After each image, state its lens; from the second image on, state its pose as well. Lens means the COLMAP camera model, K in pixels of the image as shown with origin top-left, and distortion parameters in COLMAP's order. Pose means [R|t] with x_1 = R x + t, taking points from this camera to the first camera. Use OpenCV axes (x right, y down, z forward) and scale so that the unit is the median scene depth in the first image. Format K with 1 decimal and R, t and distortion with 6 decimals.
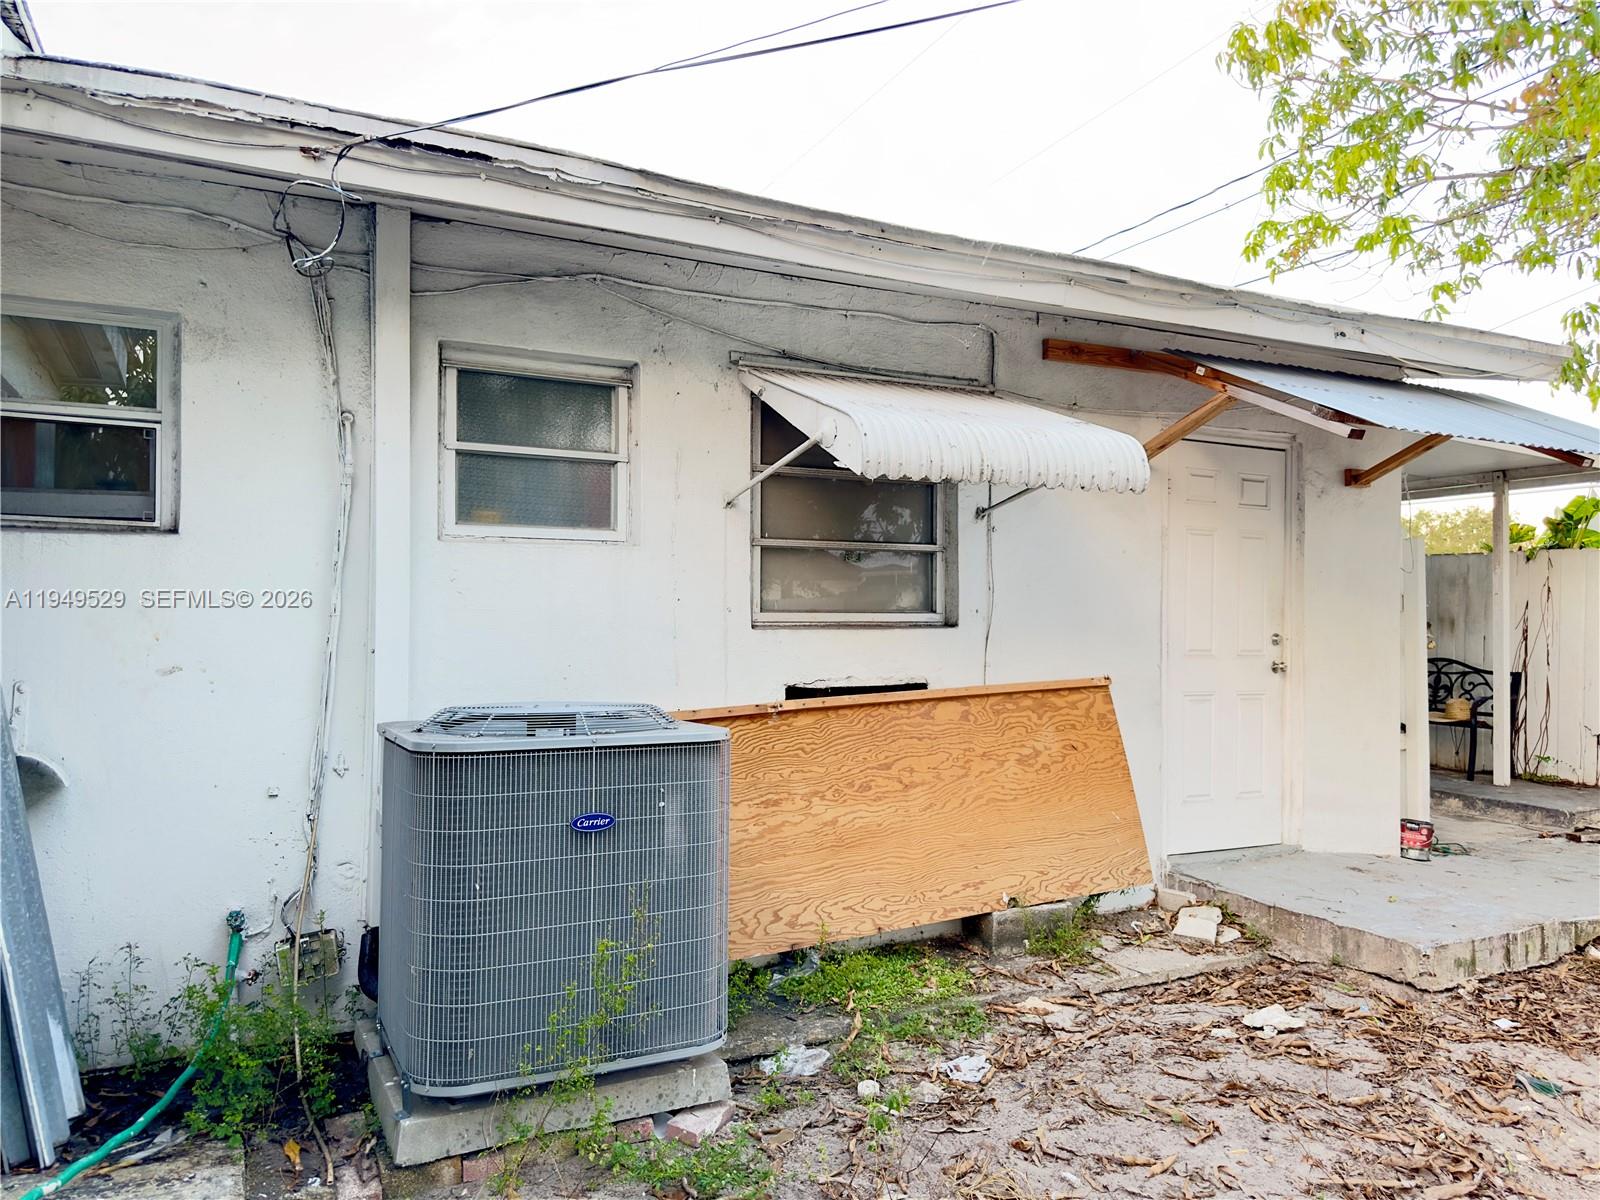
lens RADIAL K [[1141.0, 0, 800.0], [0, 1141.0, 600.0], [0, 0, 1]] dist [0.006086, 0.001541]
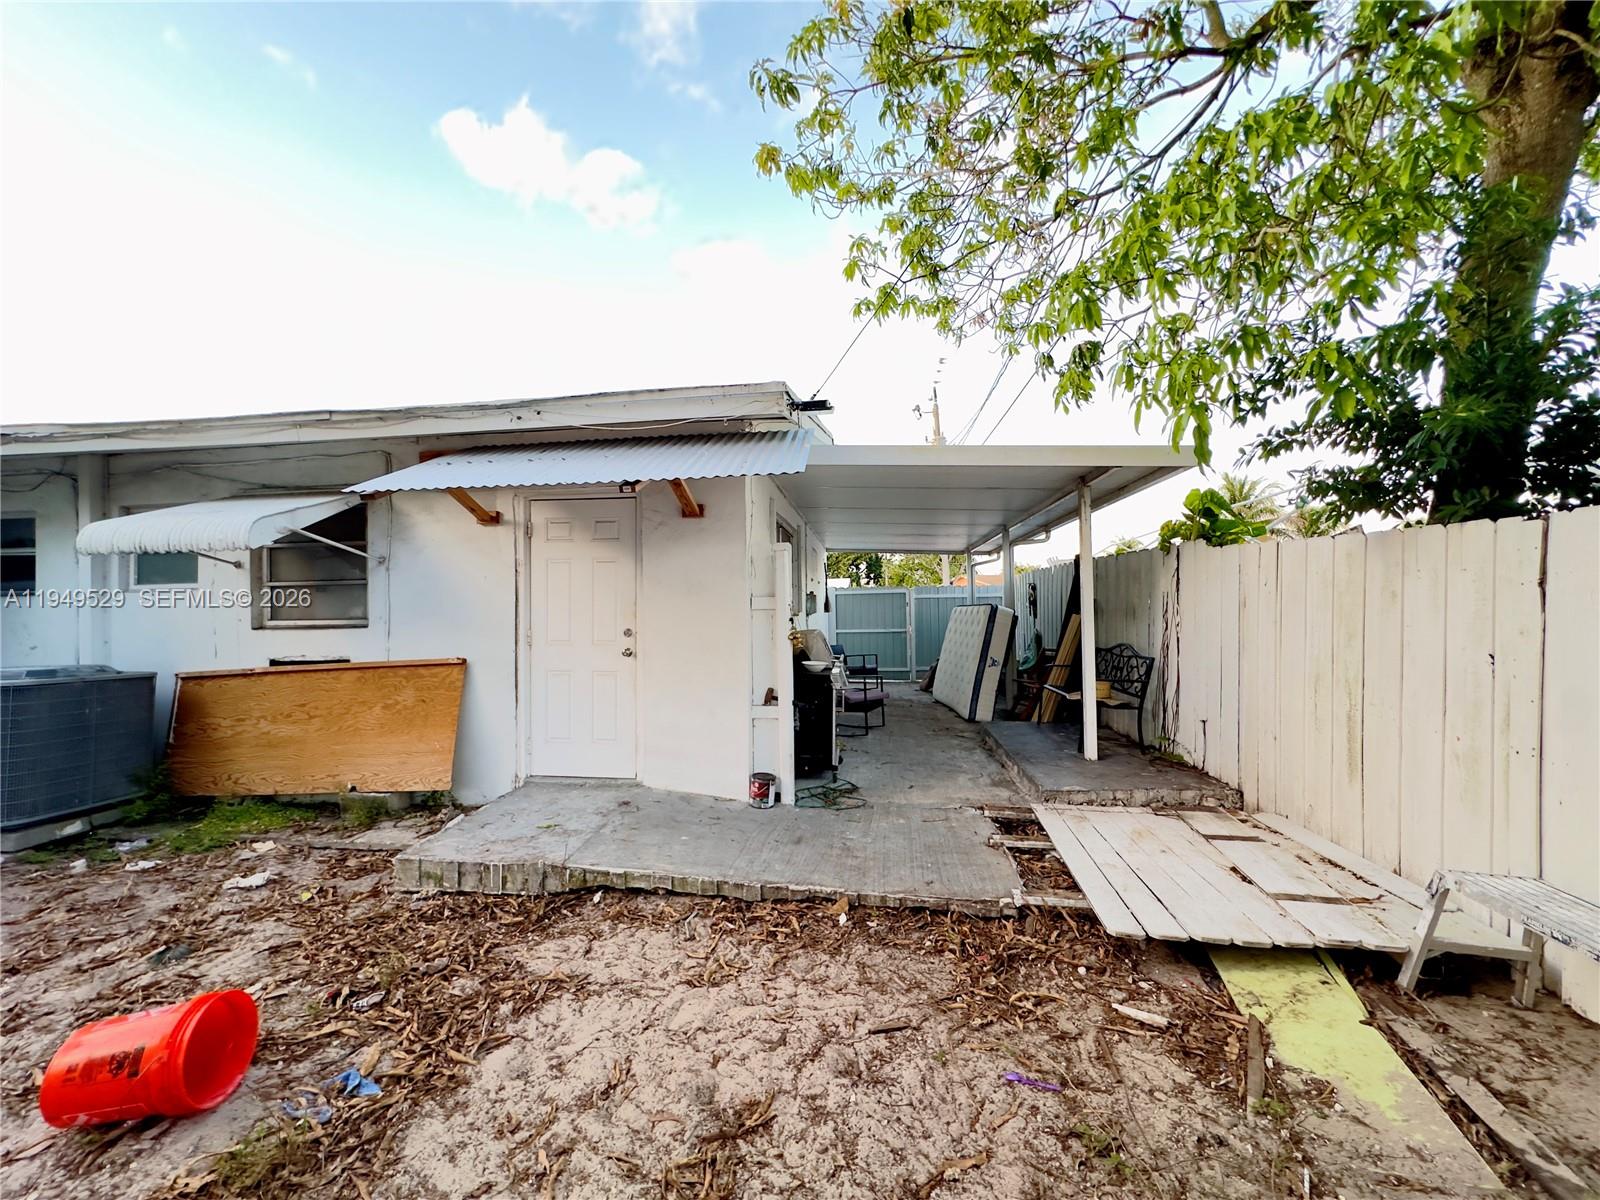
lens RADIAL K [[636.1, 0, 795.6], [0, 636.1, 599.0], [0, 0, 1]] dist [-0.003893, 0.000300]
pose [[0.832987, -0.023444, -0.552796, 1.309804], [0.028934, 0.999581, 0.001207, -0.002609], [0.552535, -0.017000, 0.833316, 0.593530]]
